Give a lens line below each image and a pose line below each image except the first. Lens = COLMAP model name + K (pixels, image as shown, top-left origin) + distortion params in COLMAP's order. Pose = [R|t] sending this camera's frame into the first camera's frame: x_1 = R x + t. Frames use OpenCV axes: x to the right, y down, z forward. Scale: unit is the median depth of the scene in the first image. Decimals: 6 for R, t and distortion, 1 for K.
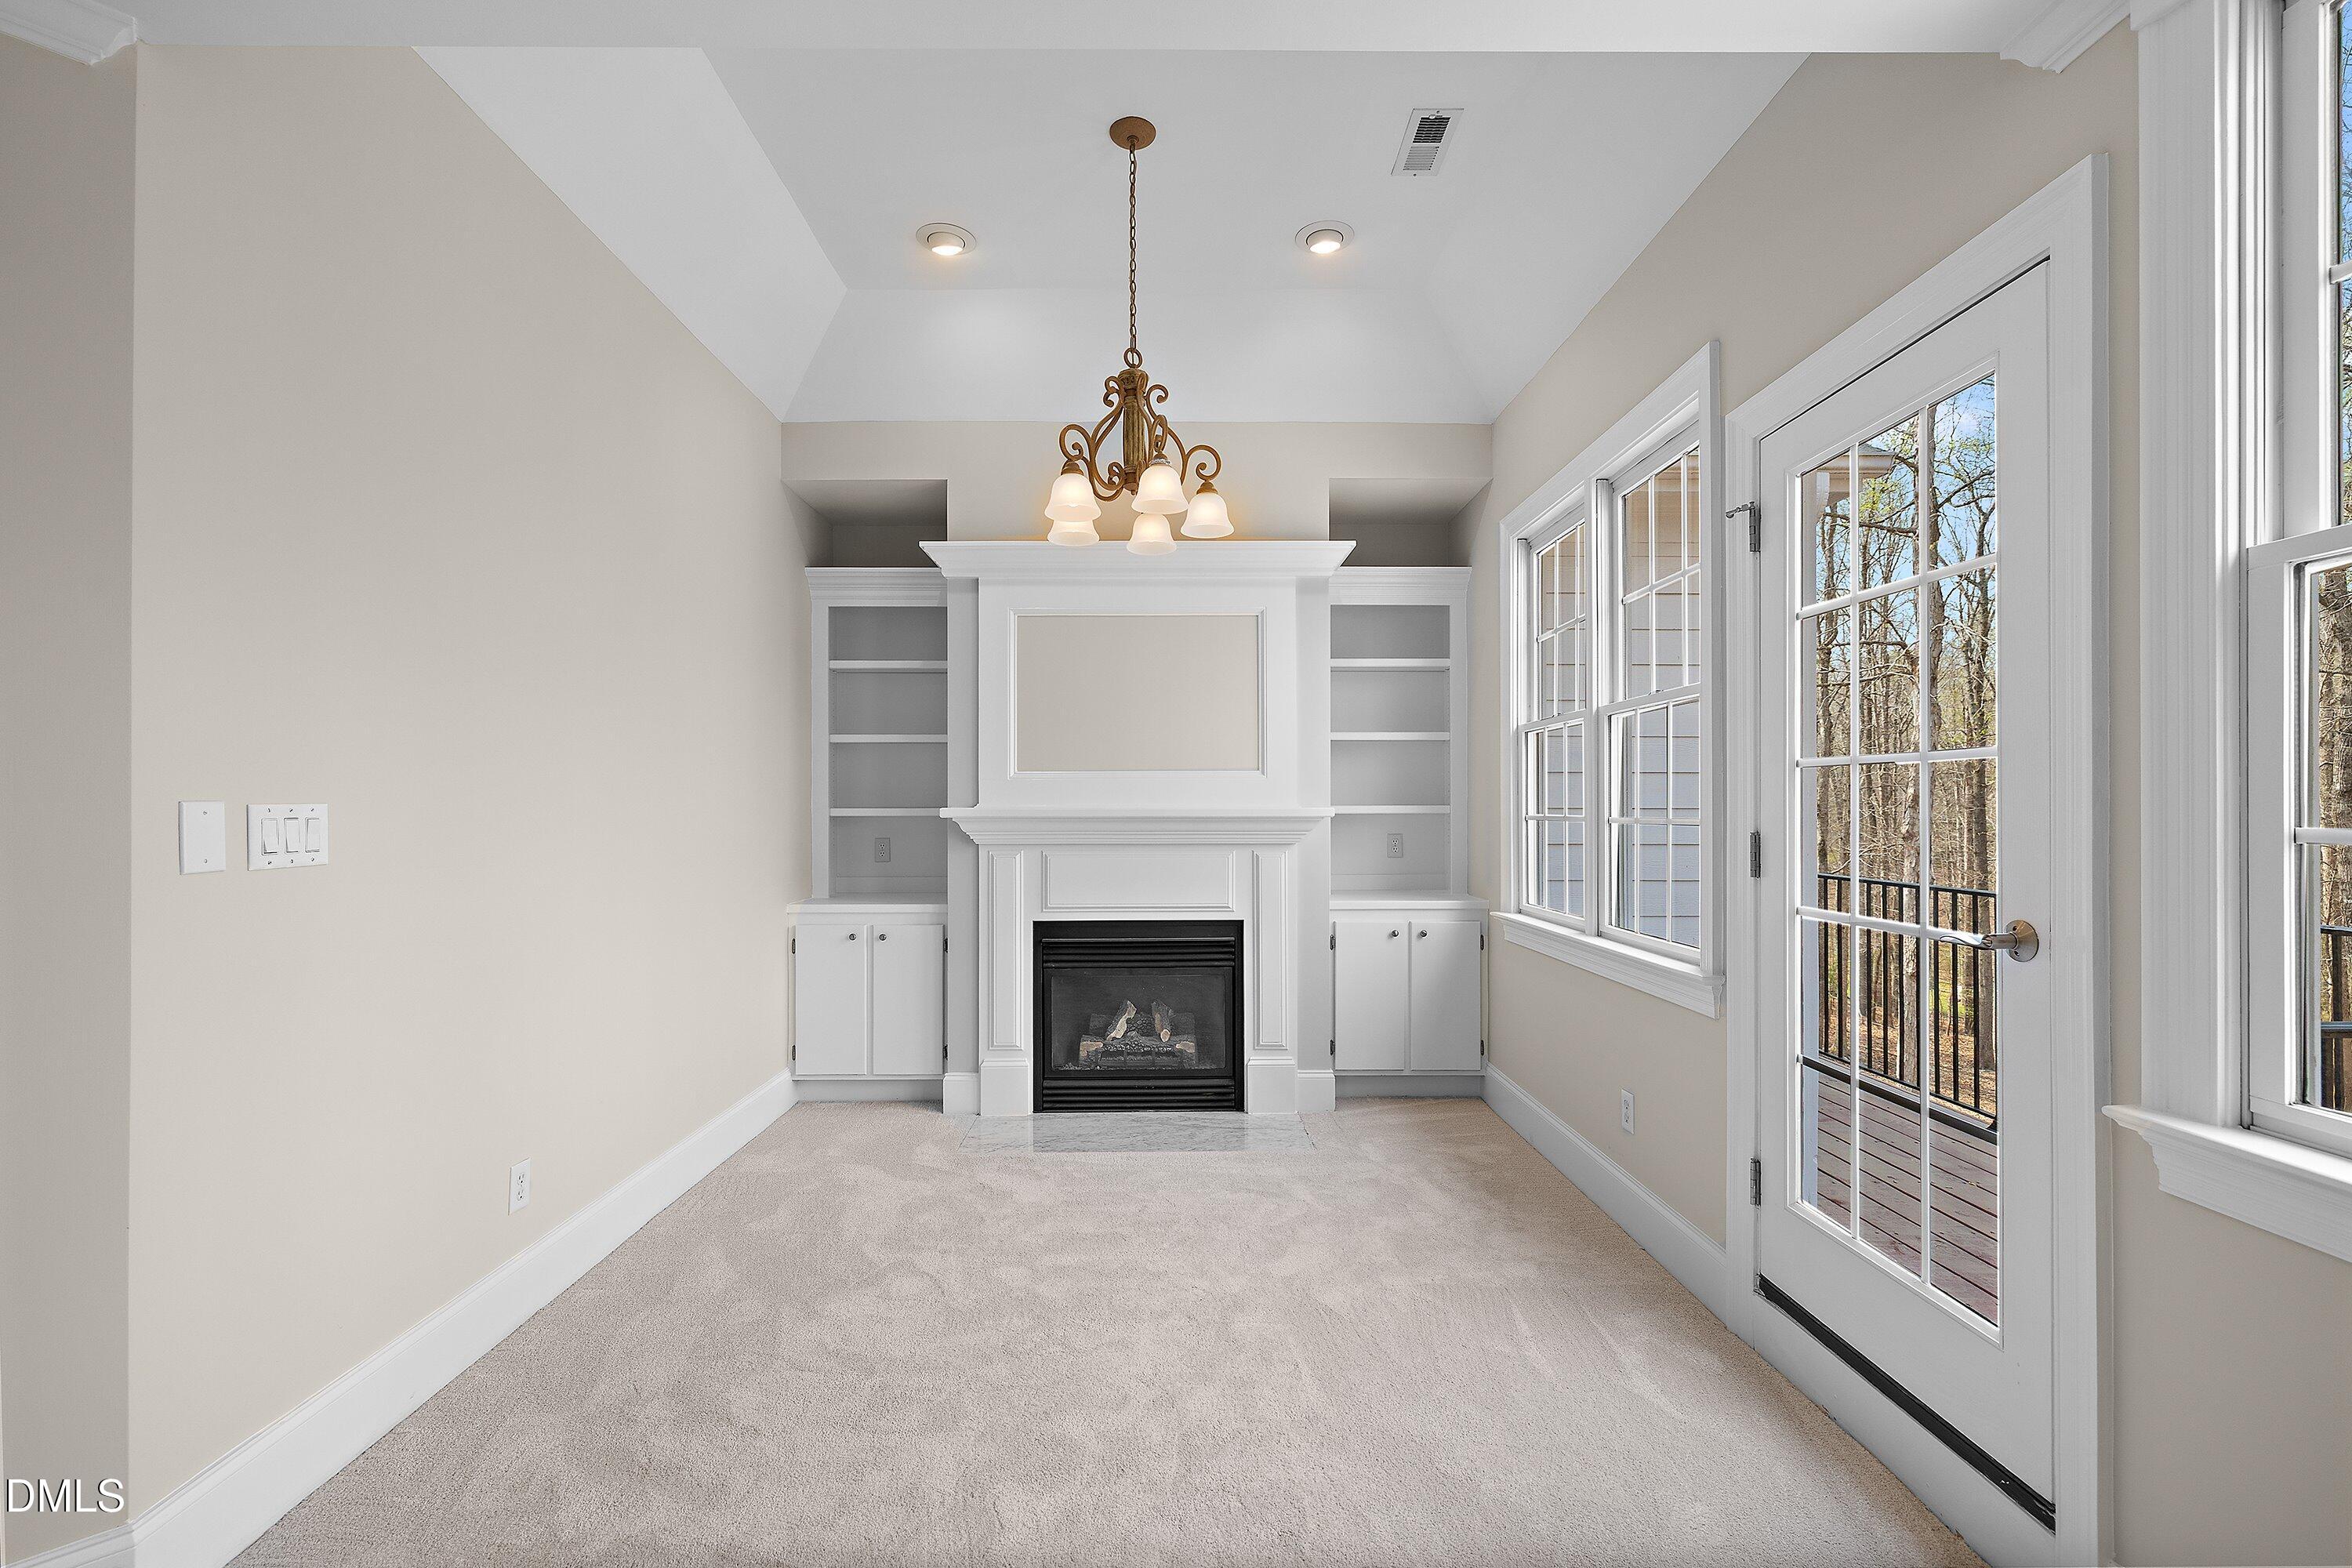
lens RADIAL K [[988.3, 0, 1177.2], [0, 988.3, 806.2], [0, 0, 1]] dist [0.001398, -0.000117]
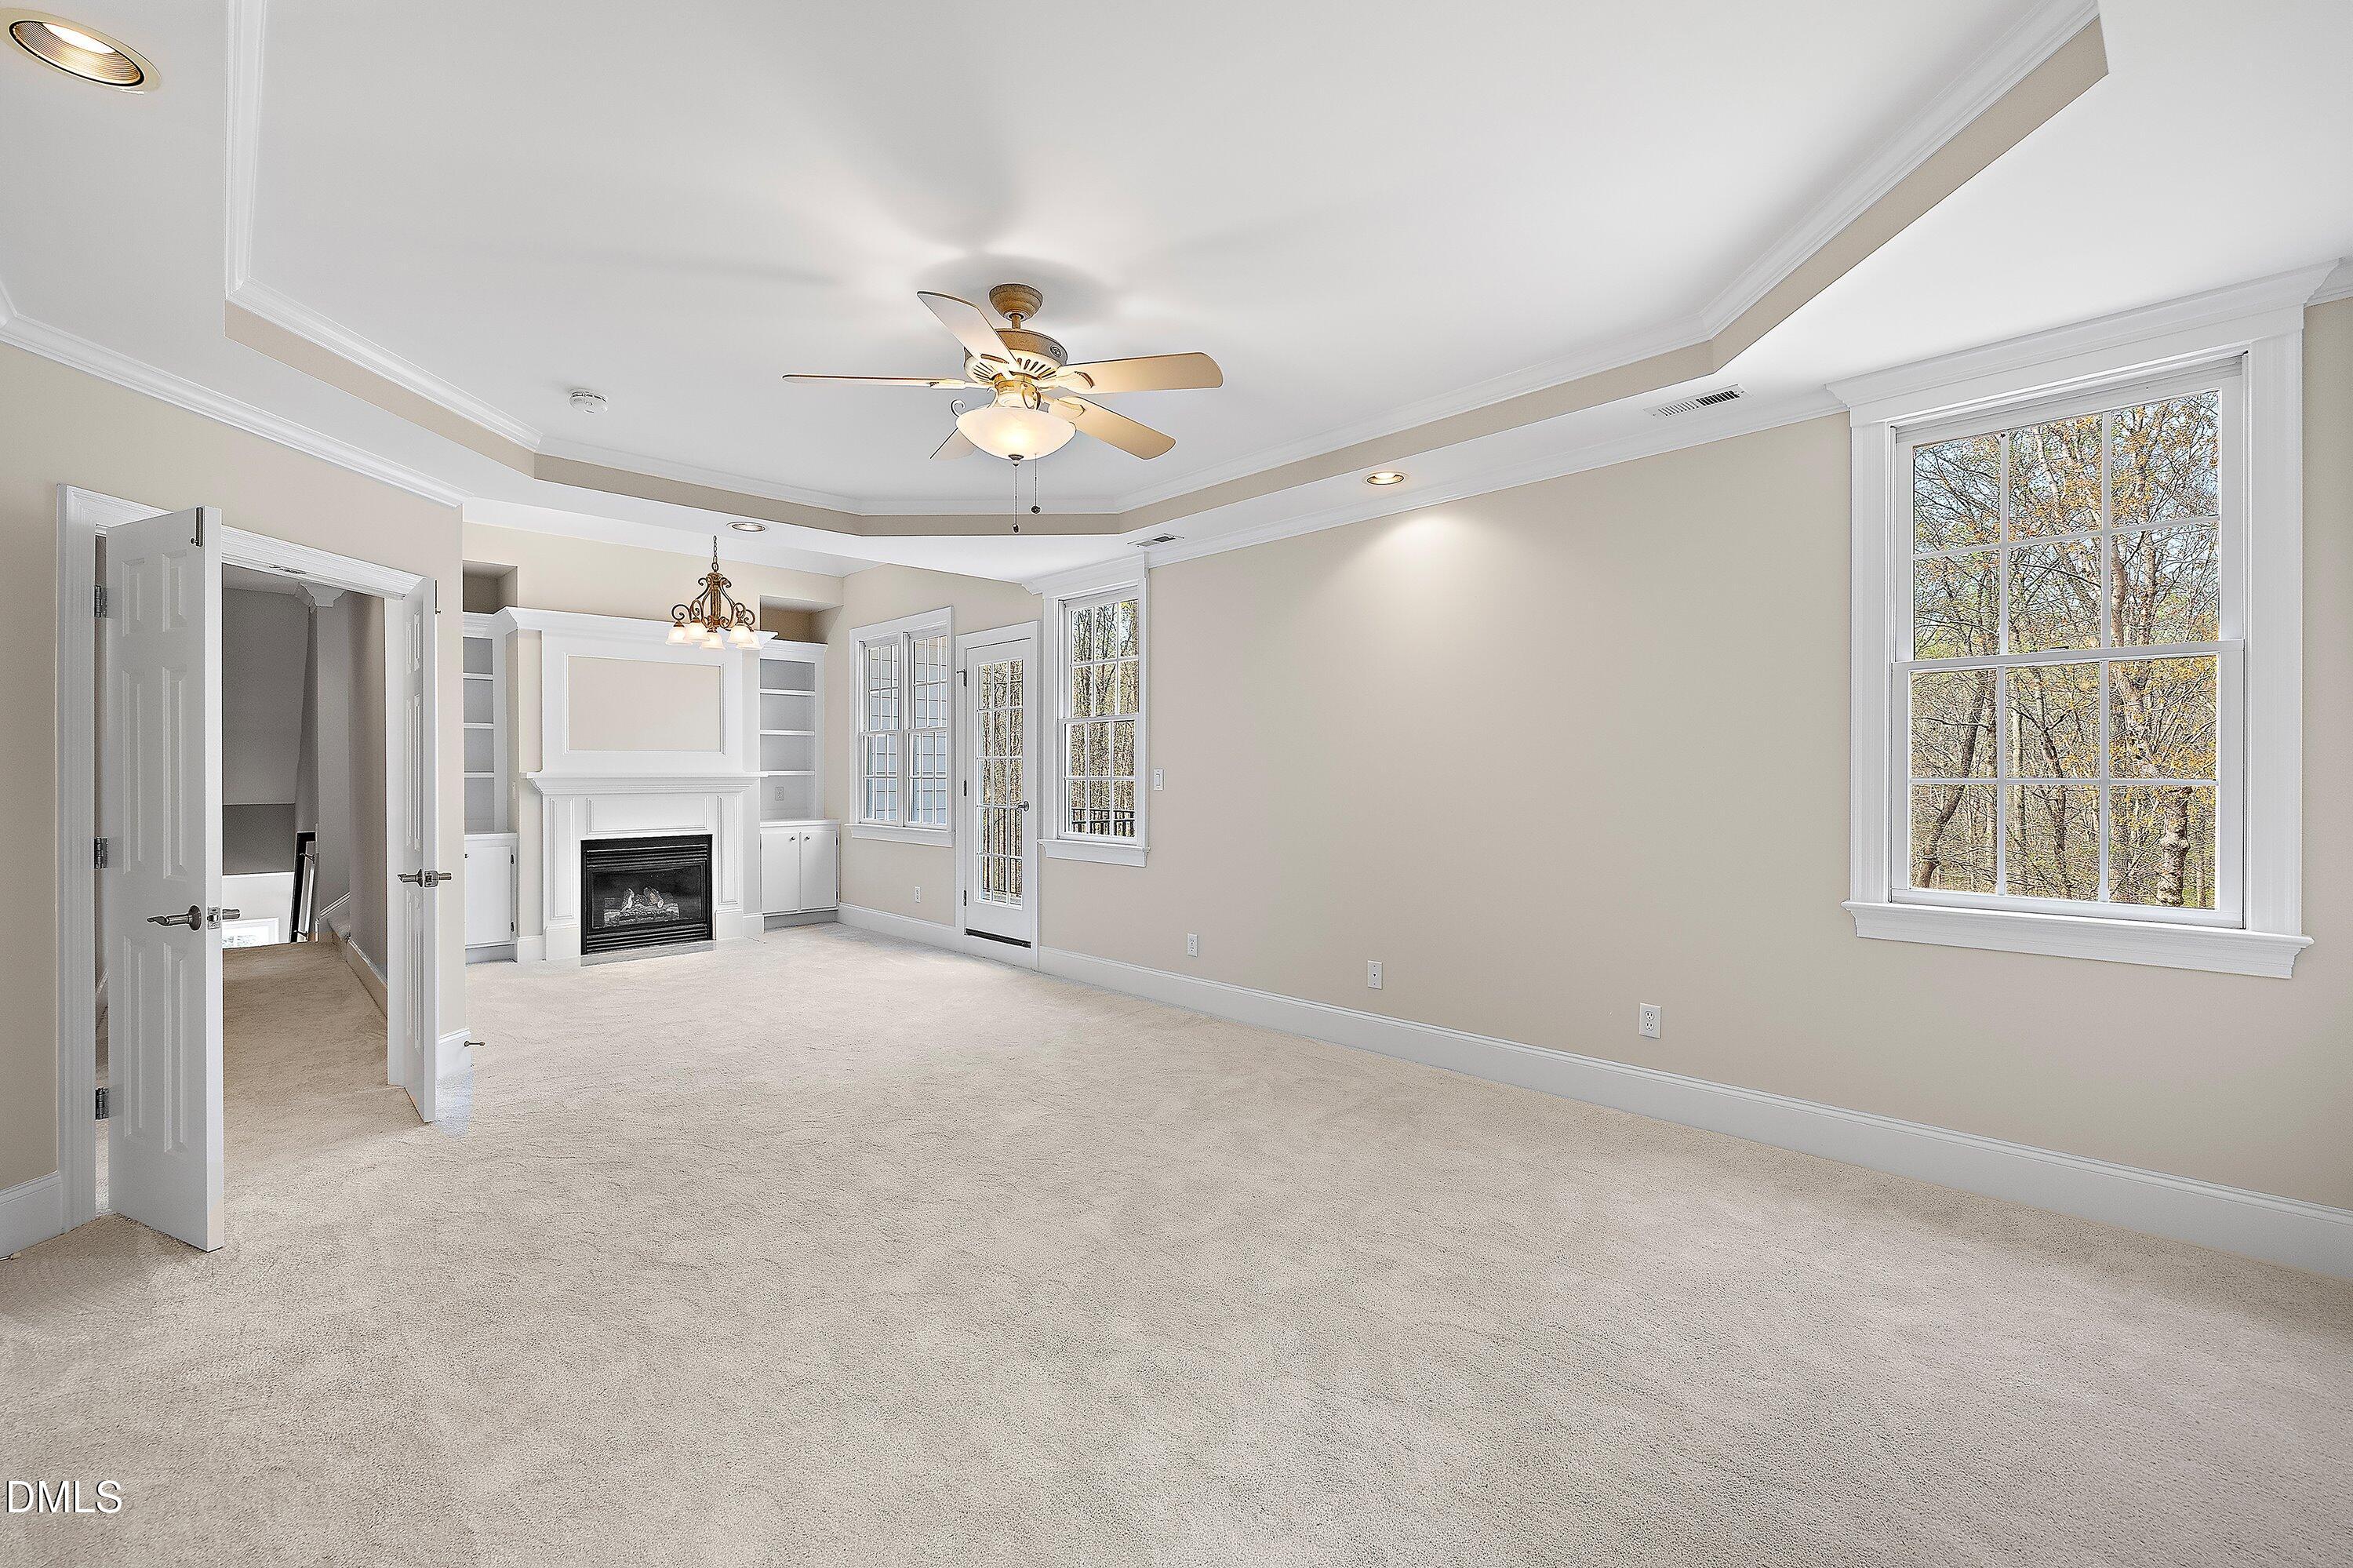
lens RADIAL K [[988.7, 0, 1176.9], [0, 988.7, 782.4], [0, 0, 1]] dist [0.001398, -0.000117]
pose [[0.720984, -0.006995, 0.692916, -0.574624], [-0.002615, 0.999914, 0.012815, -0.005306], [-0.692947, -0.011051, 0.720904, -0.896011]]
